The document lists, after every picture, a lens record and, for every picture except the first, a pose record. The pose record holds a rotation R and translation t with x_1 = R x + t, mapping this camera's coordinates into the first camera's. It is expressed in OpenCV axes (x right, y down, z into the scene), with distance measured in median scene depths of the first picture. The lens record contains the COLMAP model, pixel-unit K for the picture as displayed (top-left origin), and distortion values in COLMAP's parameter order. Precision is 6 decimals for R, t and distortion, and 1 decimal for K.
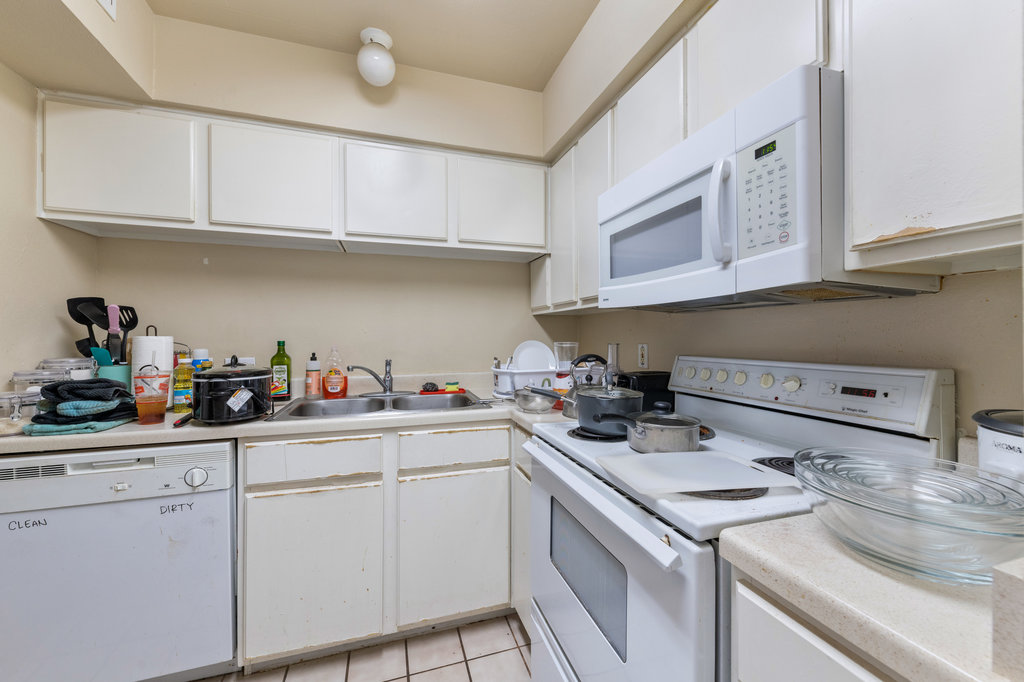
lens RADIAL K [[398.8, 0, 522.7], [0, 398.8, 334.0], [0, 0, 1]] dist [-0.000127, -0.000082]
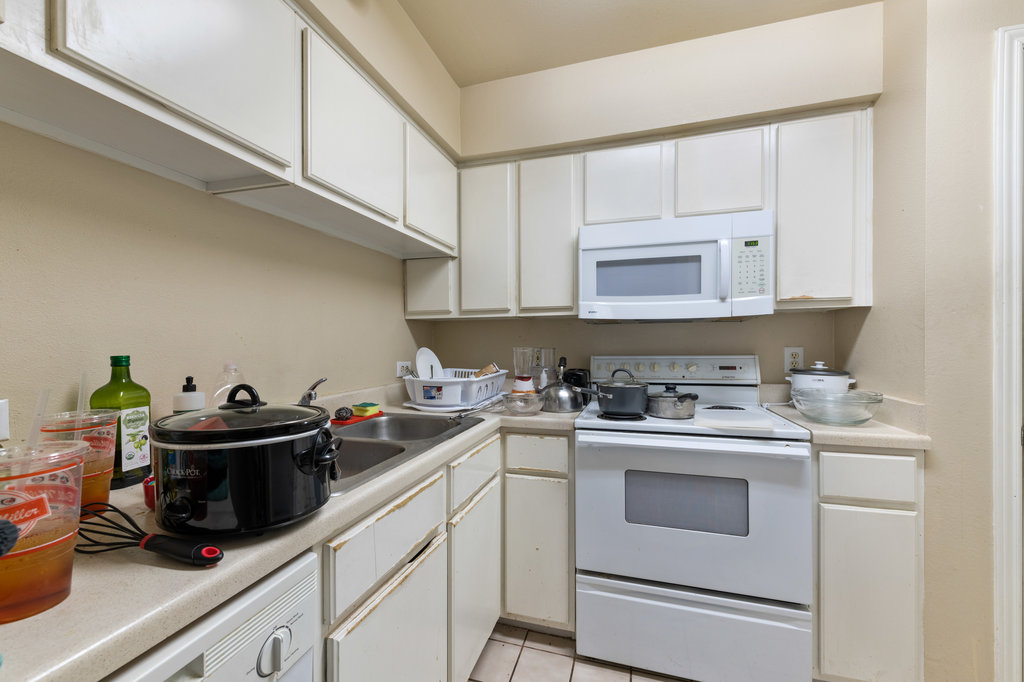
lens RADIAL K [[398.8, 0, 521.1], [0, 398.8, 343.3], [0, 0, 1]] dist [-0.000127, -0.000082]
pose [[0.578921, -0.008096, 0.815344, -1.407880], [0.003287, 0.999966, 0.007596, 0.002350], [-0.815377, -0.001717, 0.578927, 0.691306]]
